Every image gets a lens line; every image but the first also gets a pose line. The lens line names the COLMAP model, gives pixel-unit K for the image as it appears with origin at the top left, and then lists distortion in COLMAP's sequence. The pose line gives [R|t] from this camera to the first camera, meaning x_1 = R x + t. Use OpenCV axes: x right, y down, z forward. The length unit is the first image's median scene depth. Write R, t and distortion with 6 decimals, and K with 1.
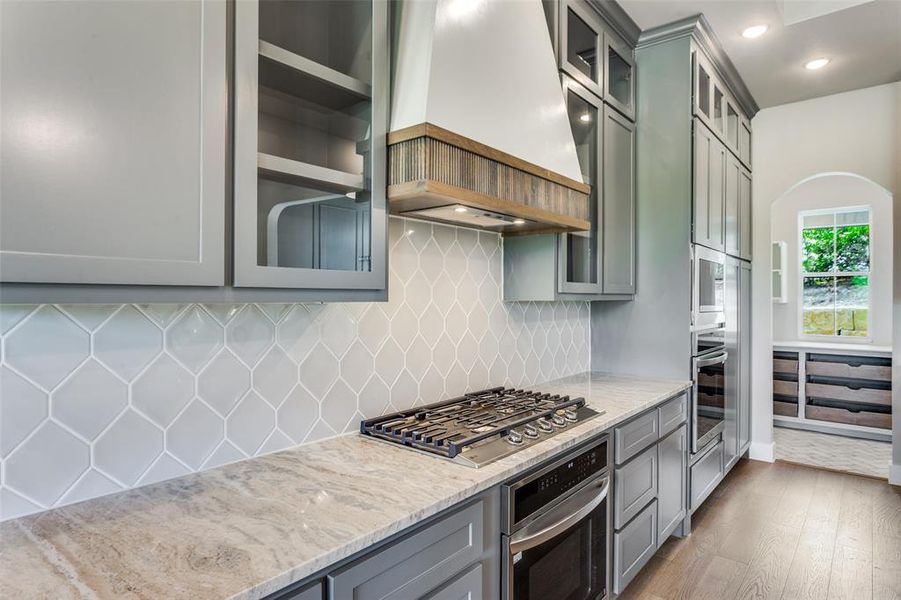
lens RADIAL K [[507.8, 0, 444.5], [0, 507.8, 294.5], [0, 0, 1]] dist [-0.002360, 0.000553]
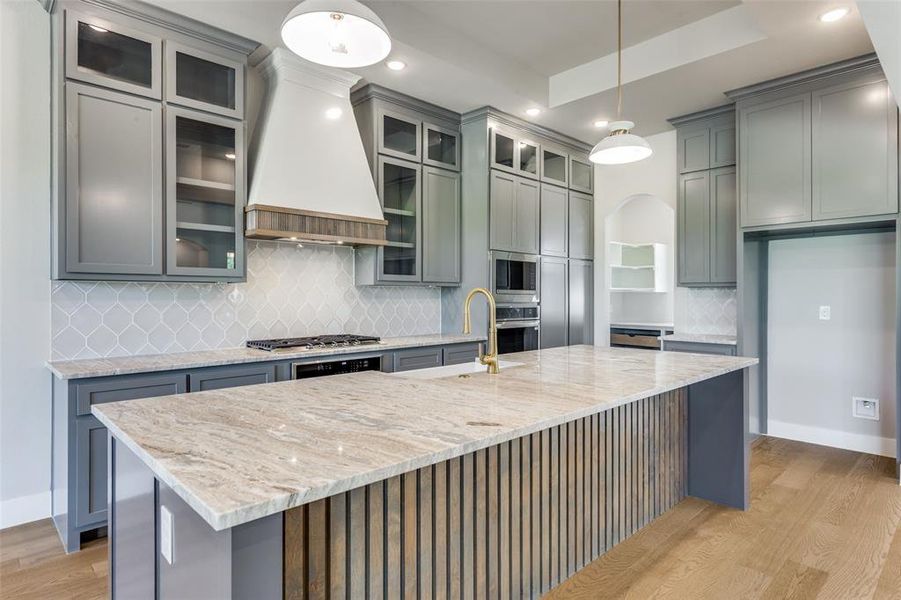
lens RADIAL K [[507.8, 0, 446.1], [0, 507.8, 297.8], [0, 0, 1]] dist [-0.002360, 0.000553]
pose [[0.994592, -0.002683, -0.103820, 0.823659], [0.003511, 0.999963, 0.007794, 0.056853], [0.103795, -0.008117, 0.994566, -0.931225]]
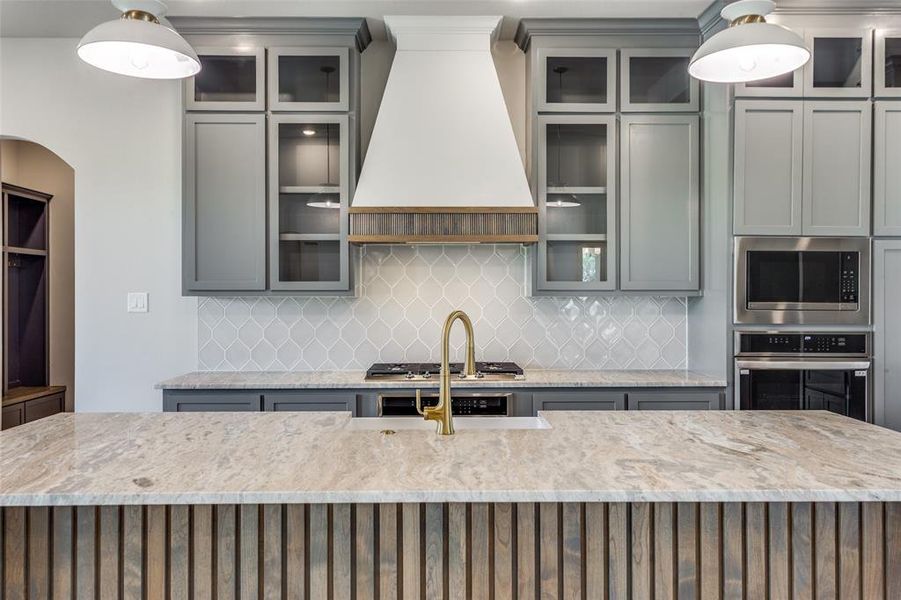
lens RADIAL K [[724.6, 0, 447.5], [0, 724.6, 299.5], [0, 0, 1]] dist [0.021815, -0.006196]
pose [[0.653705, 0.001723, -0.756747, 1.851402], [0.005934, 0.999955, 0.007402, 0.006646], [0.756726, -0.009329, 0.653666, -0.448752]]
